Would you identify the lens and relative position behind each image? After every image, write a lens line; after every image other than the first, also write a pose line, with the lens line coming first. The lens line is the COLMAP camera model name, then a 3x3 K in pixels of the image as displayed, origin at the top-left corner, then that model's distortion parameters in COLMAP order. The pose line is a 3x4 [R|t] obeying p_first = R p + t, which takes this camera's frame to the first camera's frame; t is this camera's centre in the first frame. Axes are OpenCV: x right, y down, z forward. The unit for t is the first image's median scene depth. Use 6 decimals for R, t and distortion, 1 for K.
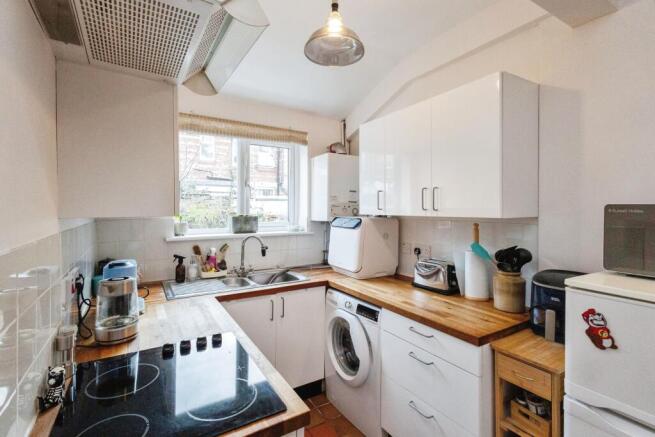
lens RADIAL K [[314.5, 0, 325.4], [0, 314.5, 216.3], [0, 0, 1]] dist [0.001511, -0.000051]
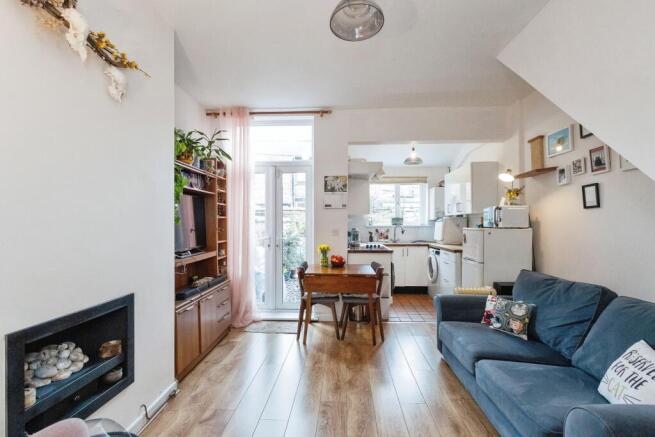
lens RADIAL K [[314.5, 0, 326.1], [0, 314.5, 220.8], [0, 0, 1]] dist [0.001511, -0.000051]
pose [[0.831642, -0.013911, -0.555138, 0.635243], [-0.002772, 0.999570, -0.029200, 0.098191], [0.555306, 0.025823, 0.831245, -1.290415]]
